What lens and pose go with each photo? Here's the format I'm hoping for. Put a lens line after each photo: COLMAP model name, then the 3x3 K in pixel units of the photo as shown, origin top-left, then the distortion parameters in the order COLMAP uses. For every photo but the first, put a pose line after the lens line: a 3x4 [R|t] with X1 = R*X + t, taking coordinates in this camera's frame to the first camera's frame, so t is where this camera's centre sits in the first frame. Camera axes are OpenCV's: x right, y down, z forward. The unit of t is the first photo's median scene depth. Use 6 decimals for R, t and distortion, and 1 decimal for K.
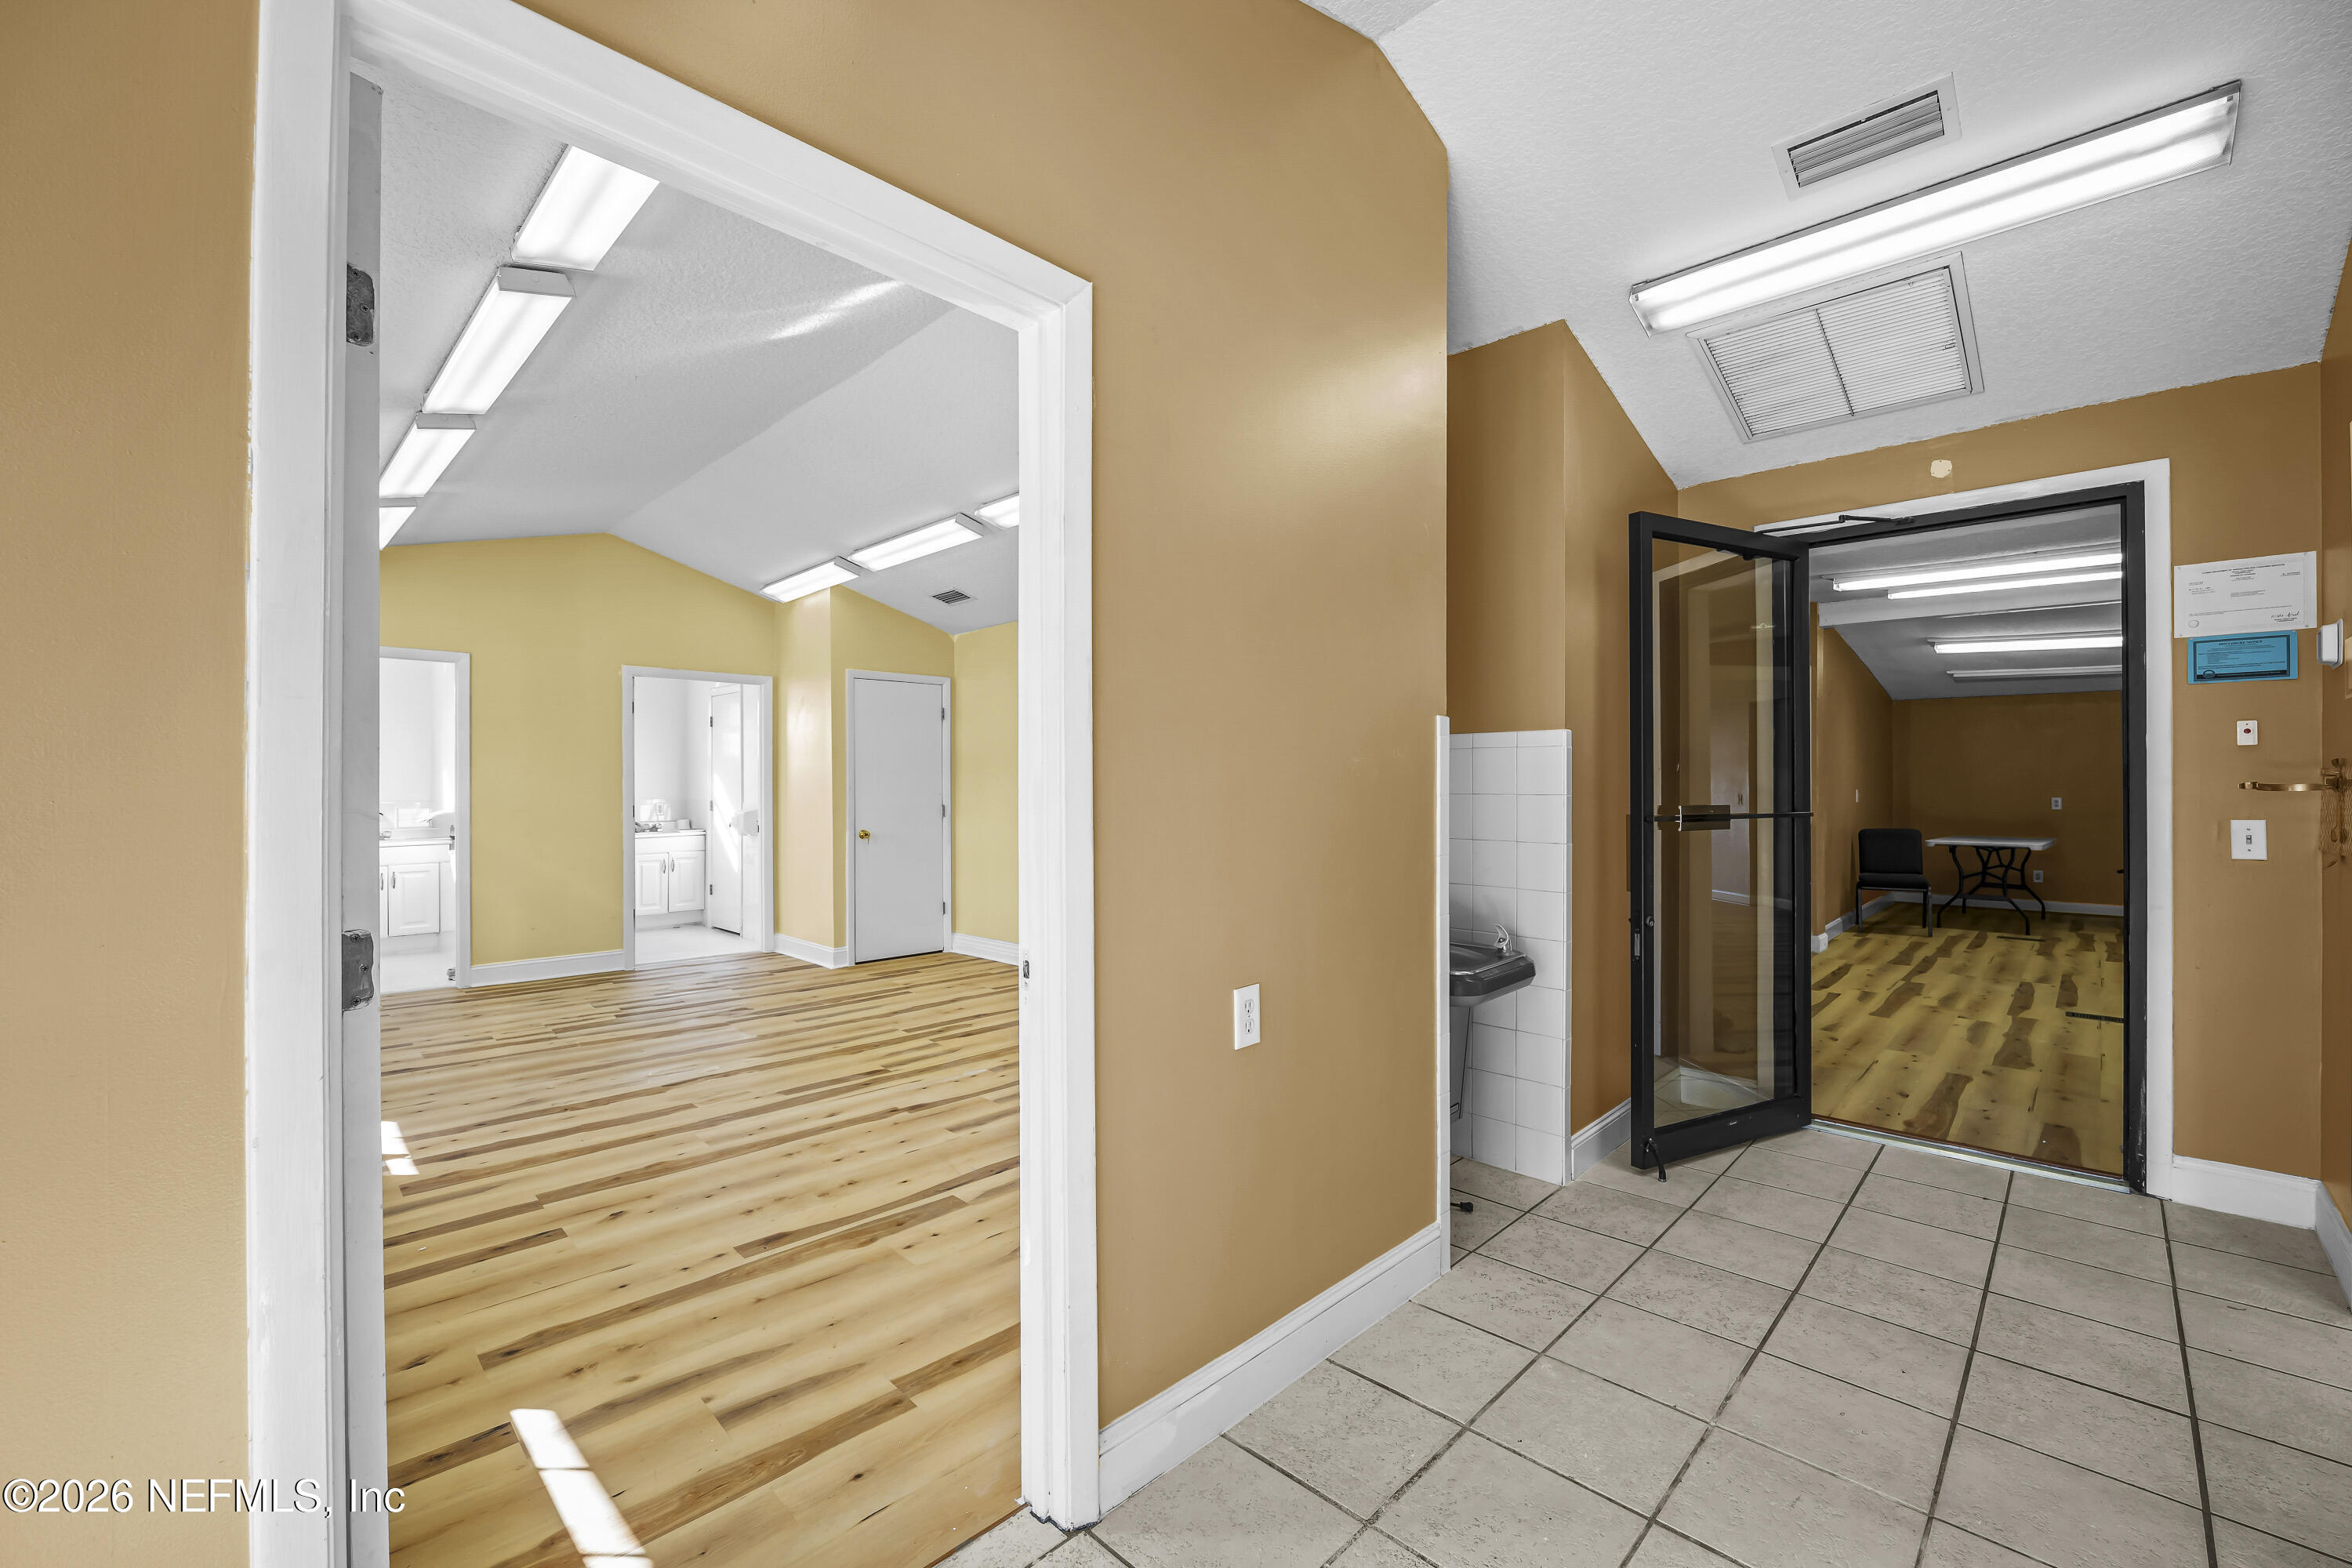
lens RADIAL K [[966.4, 0, 1164.7], [0, 966.4, 788.2], [0, 0, 1]] dist [-0.012756, 0.000141]
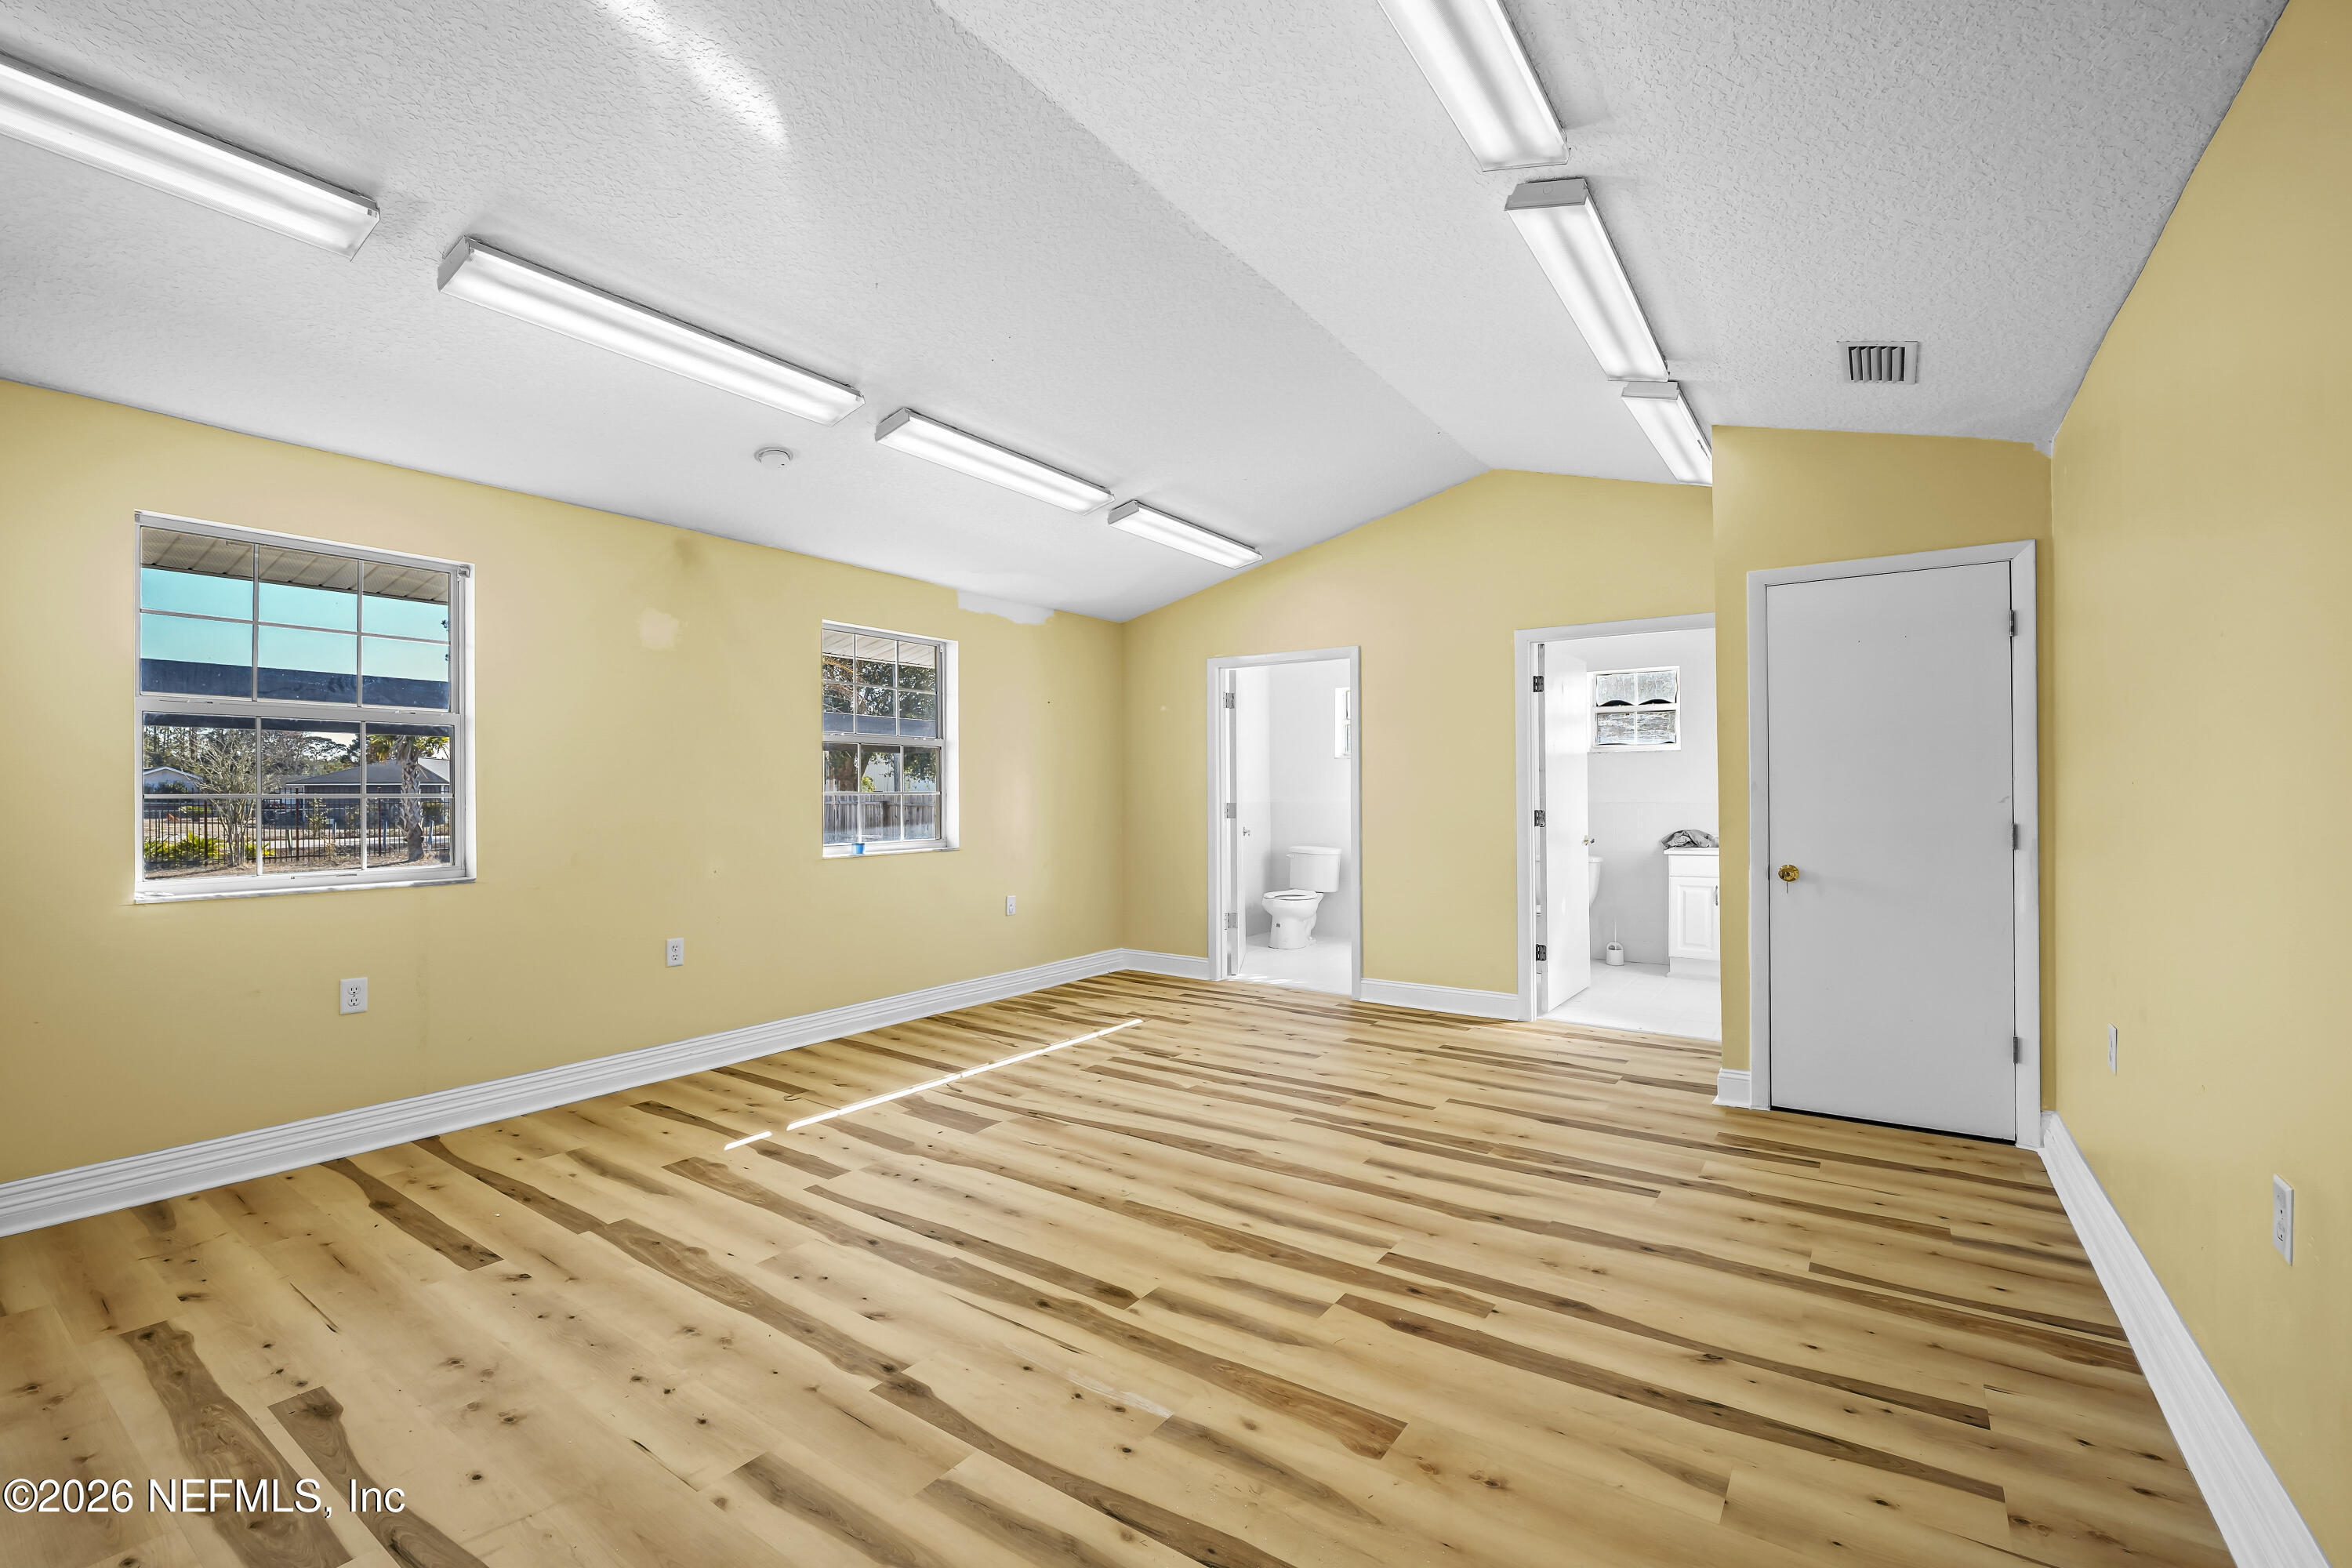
lens RADIAL K [[966.4, 0, 1212.2], [0, 966.4, 790.3], [0, 0, 1]] dist [-0.012756, 0.000141]
pose [[0.185836, -0.006222, -0.982561, 0.324842], [0.001056, 0.999981, -0.006132, 0.008162], [0.982580, 0.000102, 0.185839, 1.187186]]
